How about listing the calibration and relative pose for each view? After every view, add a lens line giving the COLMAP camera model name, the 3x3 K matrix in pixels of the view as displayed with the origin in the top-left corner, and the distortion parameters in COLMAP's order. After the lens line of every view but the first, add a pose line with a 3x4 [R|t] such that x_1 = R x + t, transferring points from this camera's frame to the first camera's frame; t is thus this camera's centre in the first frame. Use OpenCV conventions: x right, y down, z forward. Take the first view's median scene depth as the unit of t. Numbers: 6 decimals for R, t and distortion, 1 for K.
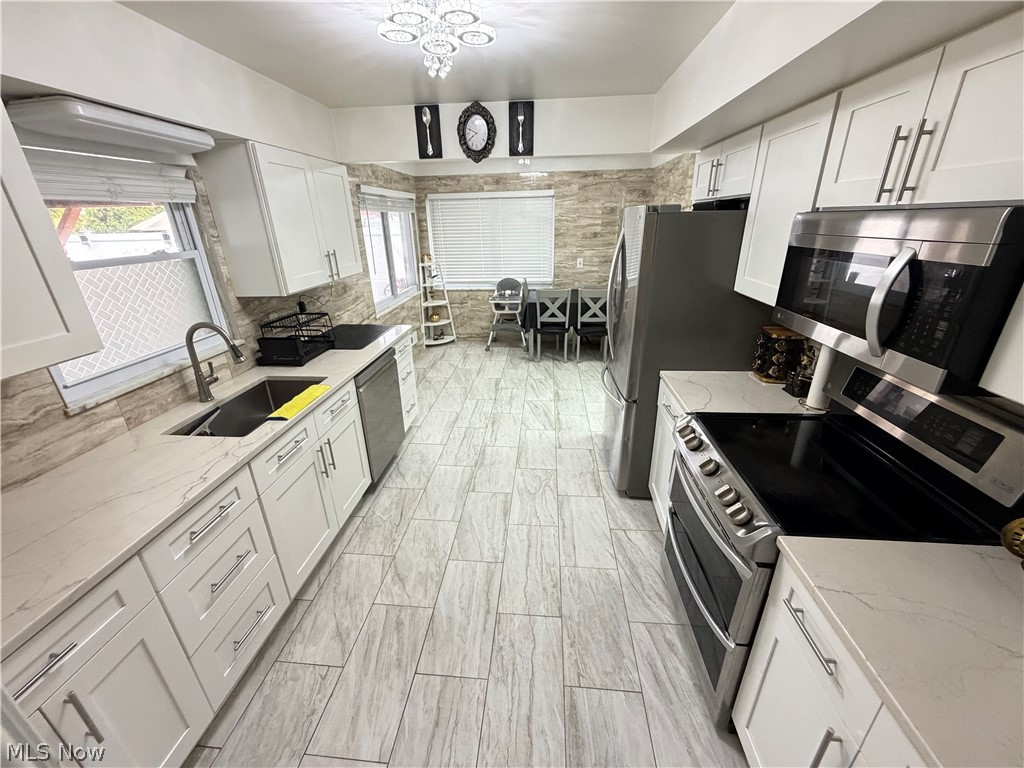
lens RADIAL K [[406.6, 0, 510.5], [0, 406.6, 382.2], [0, 0, 1]] dist [-0.001092, 0.000162]
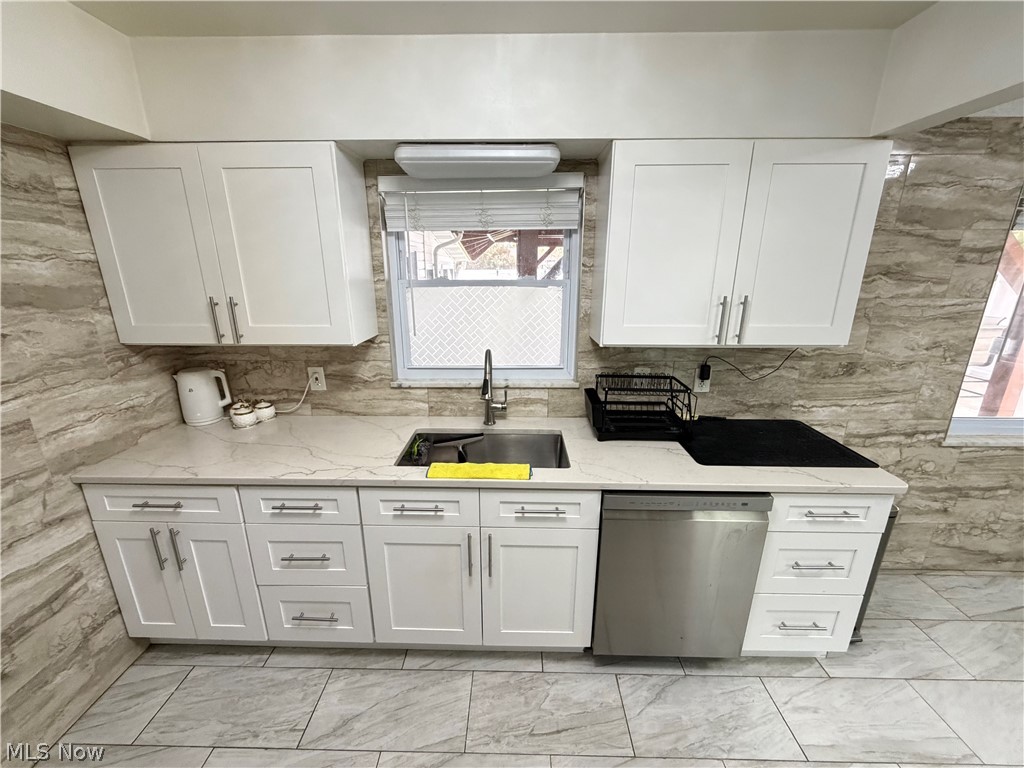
lens RADIAL K [[406.6, 0, 510.5], [0, 406.6, 382.2], [0, 0, 1]] dist [-0.001092, 0.000162]
pose [[0.064936, 0.292401, -0.954088, 0.196126], [-0.372945, 0.893934, 0.248583, -0.345438], [0.925578, 0.339681, 0.167098, 0.935515]]
